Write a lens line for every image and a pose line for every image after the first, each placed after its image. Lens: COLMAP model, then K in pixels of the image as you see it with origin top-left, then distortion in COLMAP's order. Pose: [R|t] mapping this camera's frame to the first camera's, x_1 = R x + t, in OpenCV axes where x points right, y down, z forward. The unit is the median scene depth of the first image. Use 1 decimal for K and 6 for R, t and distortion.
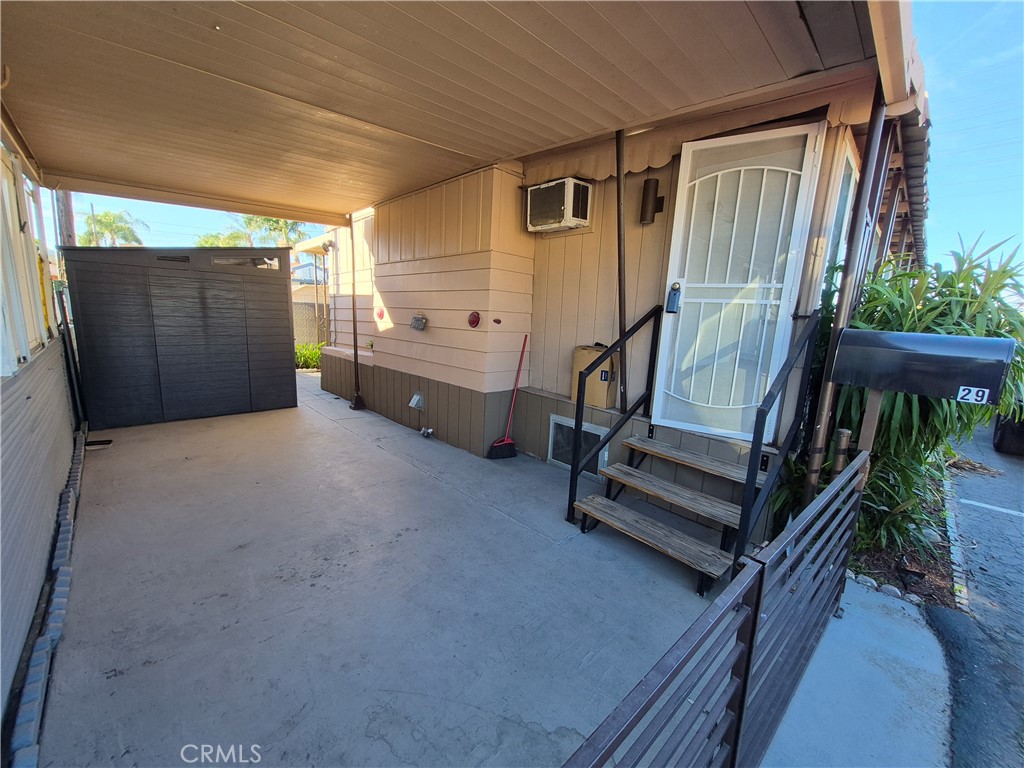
lens RADIAL K [[400.0, 0, 515.2], [0, 400.0, 385.1], [0, 0, 1]] dist [0.003958, -0.001673]
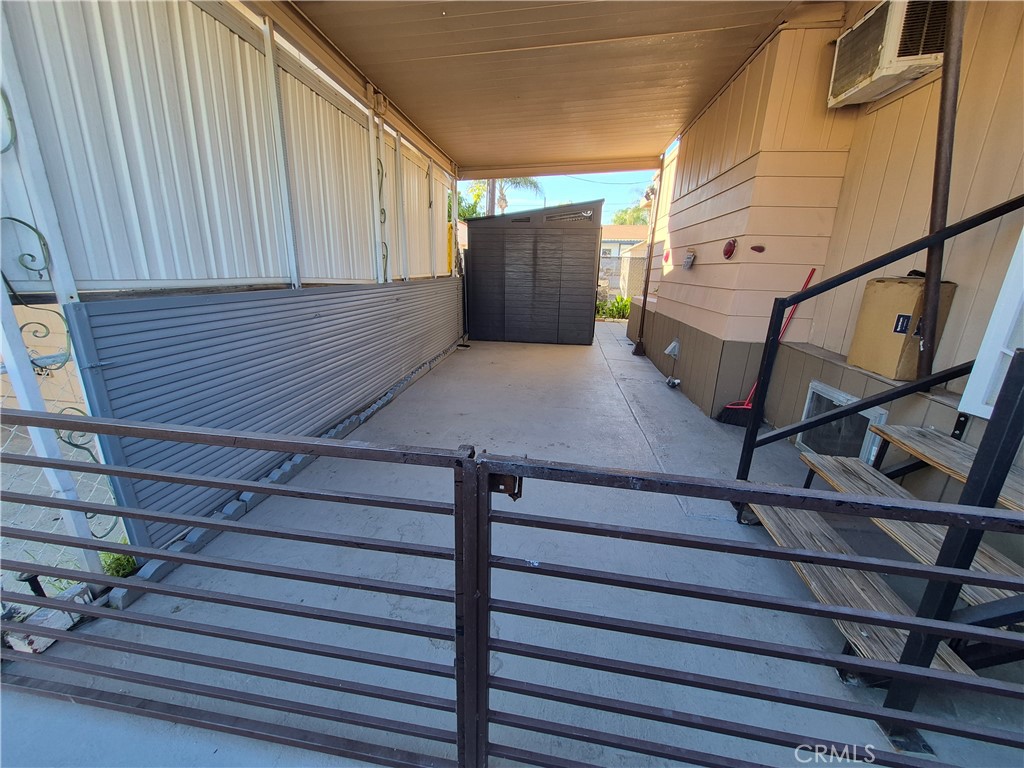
lens RADIAL K [[400.0, 0, 512.4], [0, 400.0, 386.2], [0, 0, 1]] dist [0.003958, -0.001673]
pose [[0.625365, 0.191467, -0.756478, 0.286948], [-0.128596, 0.981463, 0.142104, 0.050091], [0.769663, 0.008413, 0.638395, 0.144098]]
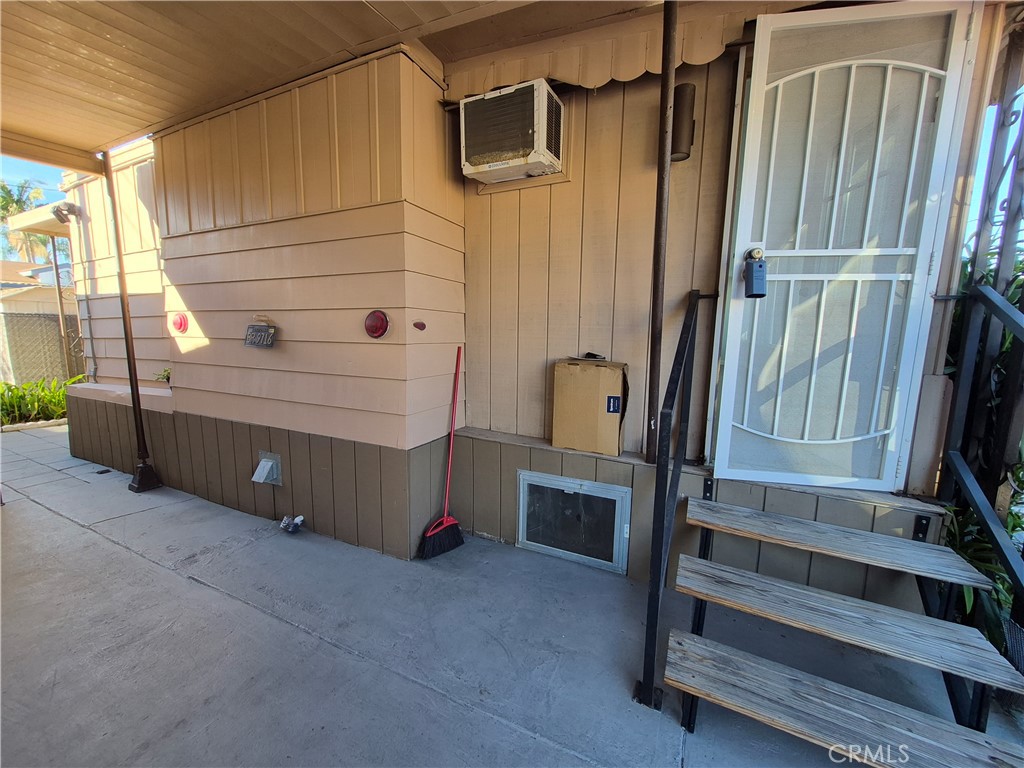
lens RADIAL K [[400.0, 0, 510.6], [0, 400.0, 383.9], [0, 0, 1]] dist [0.003958, -0.001673]
pose [[0.939215, -0.078309, 0.334280, -0.119463], [0.088180, 0.996000, -0.014432, -0.053209], [-0.331813, 0.043031, 0.942363, 0.399768]]
